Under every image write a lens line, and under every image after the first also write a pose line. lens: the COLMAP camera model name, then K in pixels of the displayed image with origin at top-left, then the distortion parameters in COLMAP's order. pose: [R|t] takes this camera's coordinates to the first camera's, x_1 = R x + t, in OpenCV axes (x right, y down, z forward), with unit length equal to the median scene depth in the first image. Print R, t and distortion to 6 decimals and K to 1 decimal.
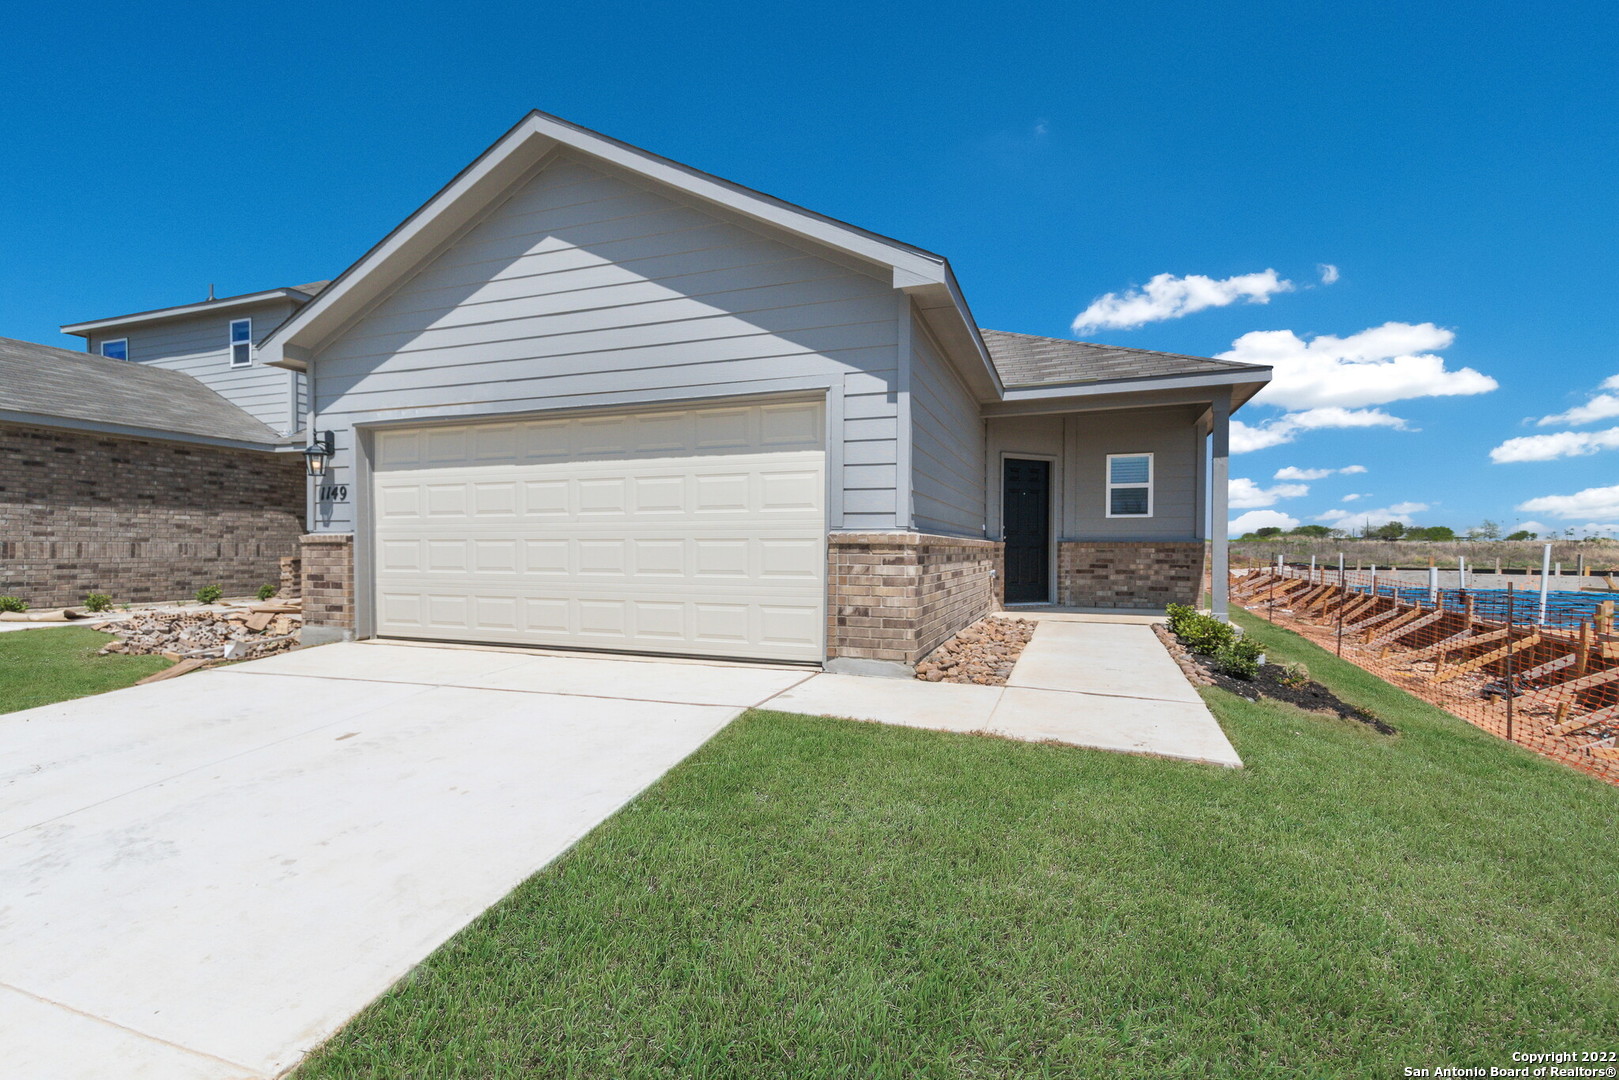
lens RADIAL K [[773.6, 0, 813.7], [0, 773.6, 548.8], [0, 0, 1]] dist [0.003499, -0.000111]
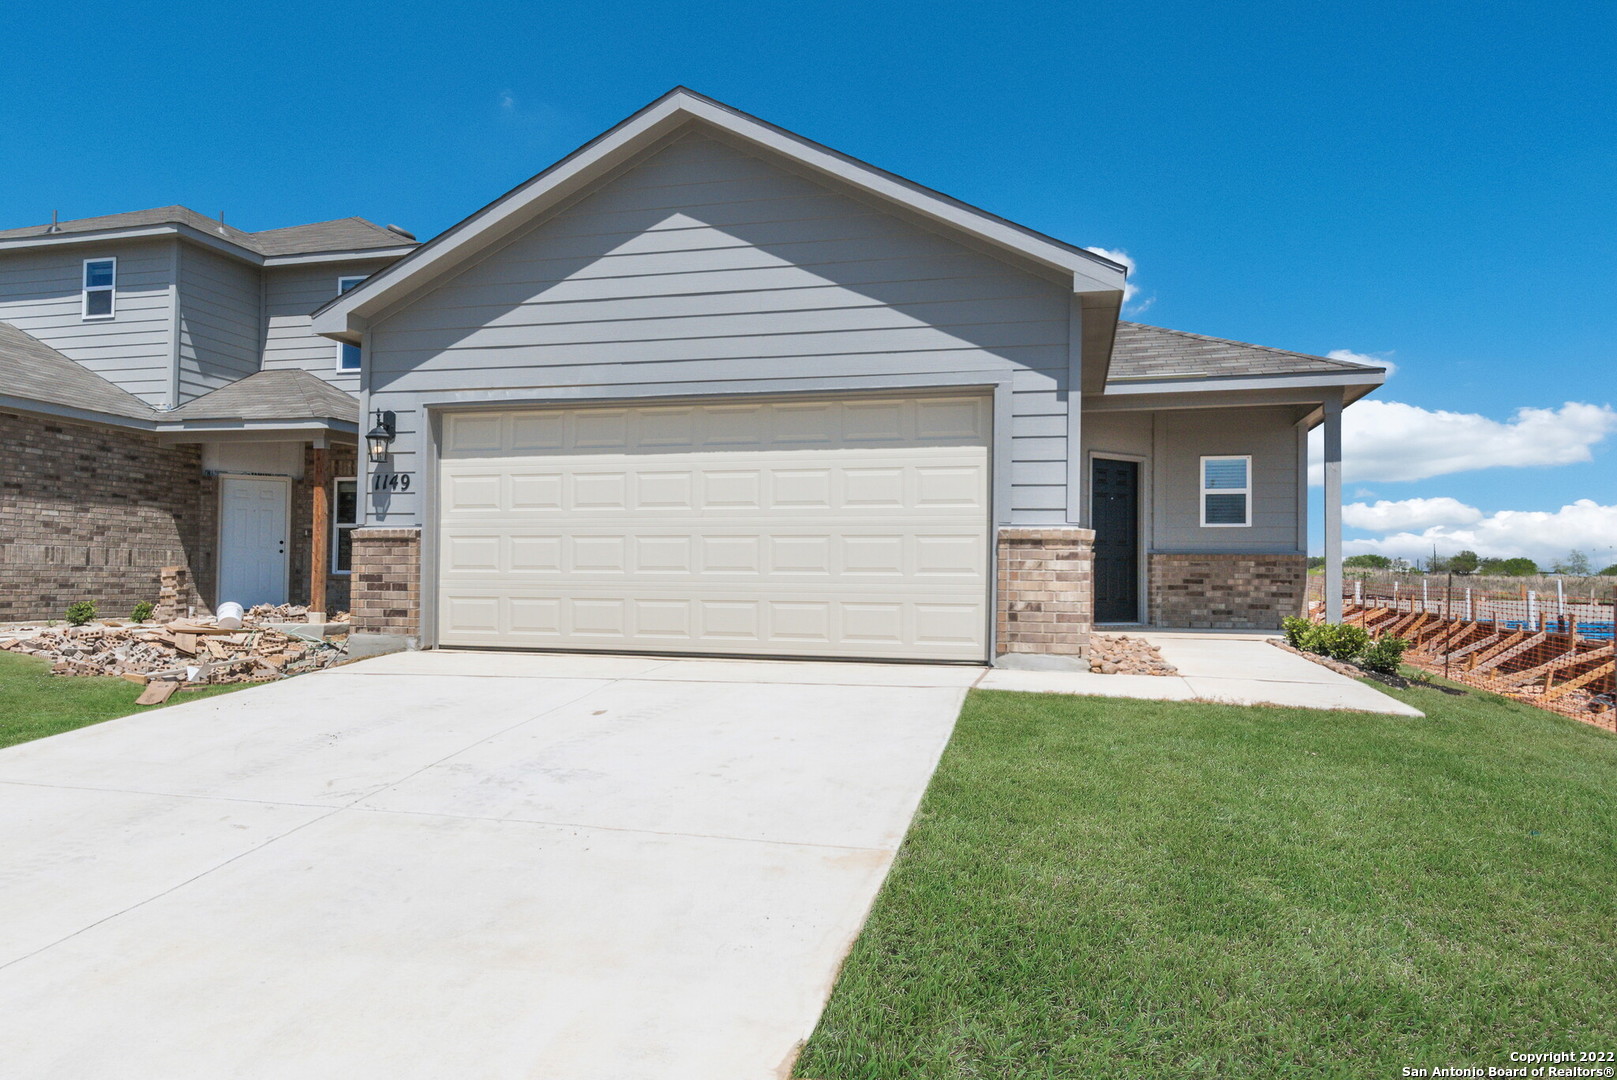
lens RADIAL K [[1133.6, 0, 805.3], [0, 1133.6, 531.1], [0, 0, 1]] dist [-0.004535, -0.011686]
pose [[0.993036, 0.012757, 0.117118, -0.305179], [-0.007066, 0.998780, -0.048879, 0.042899], [-0.117599, 0.047711, 0.991914, -0.321483]]
